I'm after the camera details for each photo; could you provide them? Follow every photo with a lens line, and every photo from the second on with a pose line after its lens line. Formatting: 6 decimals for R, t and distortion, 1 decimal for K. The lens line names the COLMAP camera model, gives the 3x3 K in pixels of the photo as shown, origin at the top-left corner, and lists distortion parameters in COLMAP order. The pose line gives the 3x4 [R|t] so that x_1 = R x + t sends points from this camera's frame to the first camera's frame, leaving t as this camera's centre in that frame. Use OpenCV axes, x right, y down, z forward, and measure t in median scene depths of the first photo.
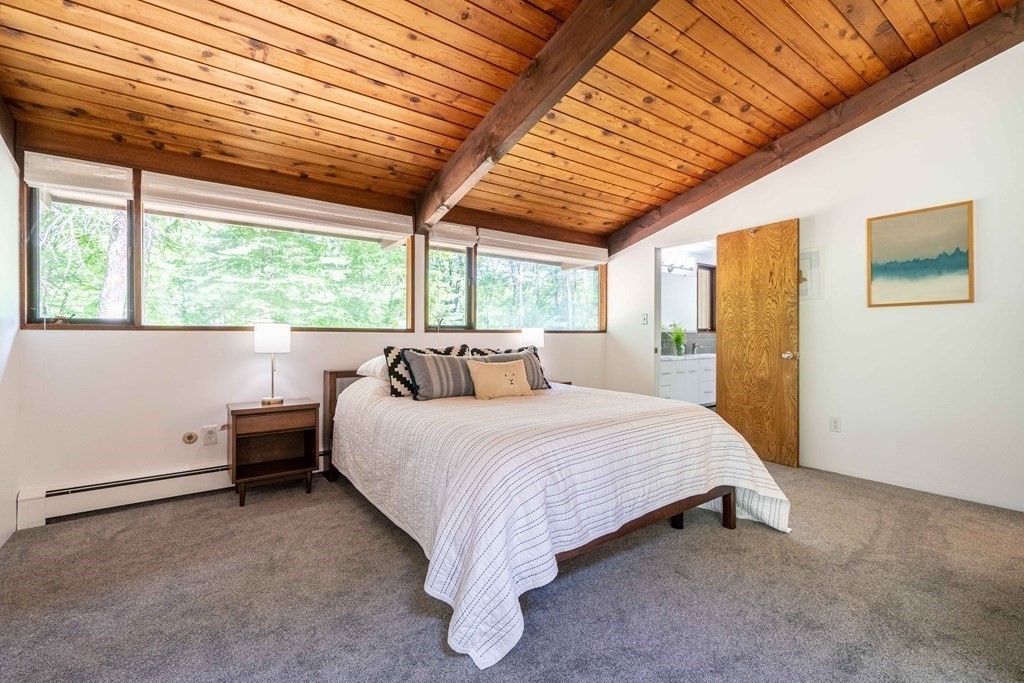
lens RADIAL K [[448.3, 0, 517.0], [0, 448.3, 336.5], [0, 0, 1]] dist [-0.002710, -0.000320]
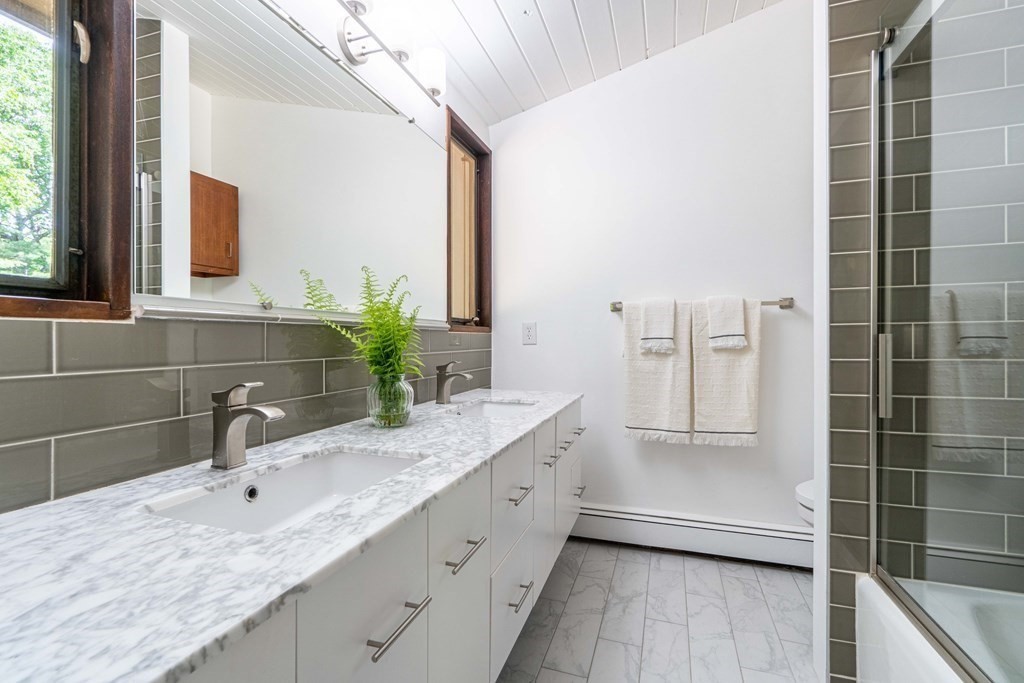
lens RADIAL K [[448.3, 0, 517.0], [0, 448.3, 336.5], [0, 0, 1]] dist [-0.002710, -0.000320]
pose [[0.816578, 0.000865, 0.577235, 0.269188], [0.003059, 0.999978, -0.005825, -0.001333], [-0.577227, 0.006522, 0.816557, 0.739882]]
